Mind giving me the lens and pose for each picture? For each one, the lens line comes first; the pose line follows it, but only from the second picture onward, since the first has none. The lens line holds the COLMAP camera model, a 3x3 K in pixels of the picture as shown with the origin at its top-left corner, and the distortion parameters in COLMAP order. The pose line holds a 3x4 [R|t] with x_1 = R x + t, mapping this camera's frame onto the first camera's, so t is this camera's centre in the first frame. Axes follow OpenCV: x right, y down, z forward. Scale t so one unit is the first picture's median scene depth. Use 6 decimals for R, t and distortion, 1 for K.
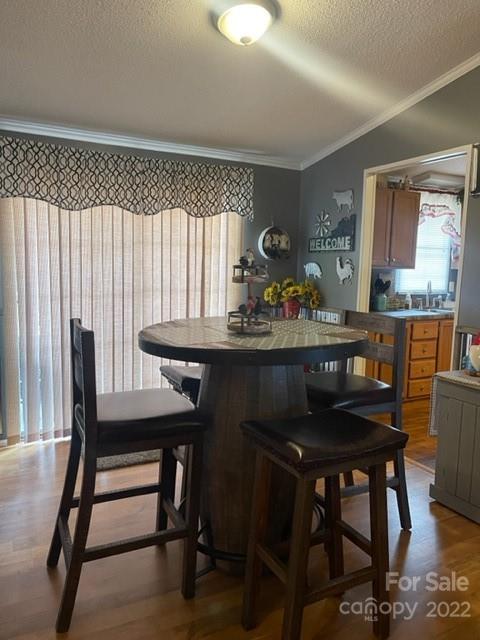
lens RADIAL K [[483.4, 0, 240.0], [0, 483.4, 318.2], [0, 0, 1]] dist [0.049443, -0.062140]
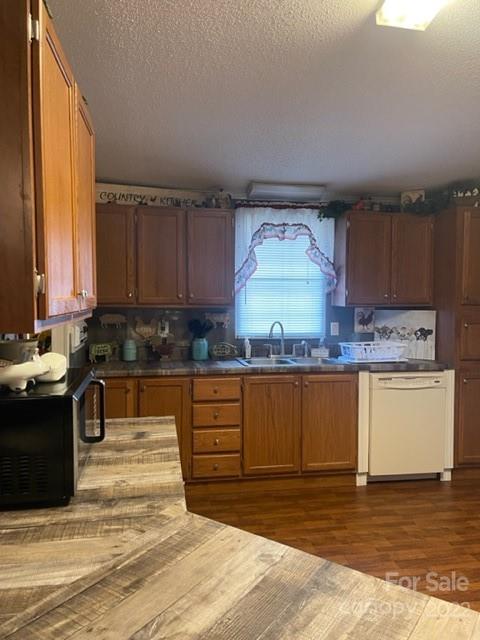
lens RADIAL K [[483.4, 0, 240.0], [0, 483.4, 318.2], [0, 0, 1]] dist [0.049443, -0.062140]
pose [[0.950358, -0.001726, -0.311154, 0.581075], [-0.019199, 0.997754, -0.064173, -0.032851], [0.310566, 0.066961, 0.948190, 0.263145]]
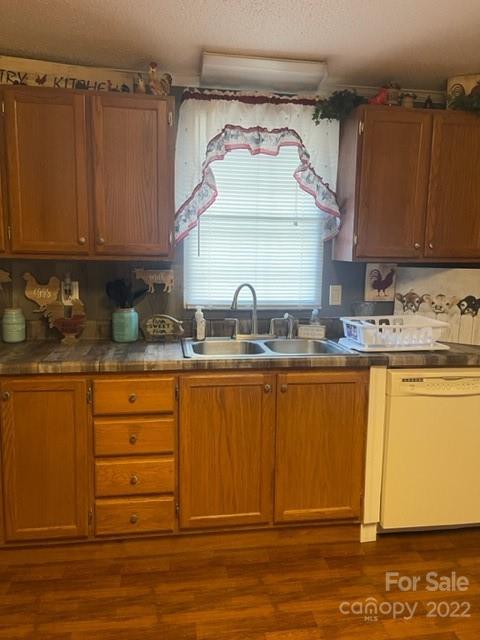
lens RADIAL K [[483.4, 0, 240.0], [0, 483.4, 318.2], [0, 0, 1]] dist [0.049443, -0.062140]
pose [[0.944758, 0.039052, -0.325434, 0.555341], [-0.032366, 0.999140, 0.025936, -0.055461], [0.326167, -0.013970, 0.945209, 0.540778]]
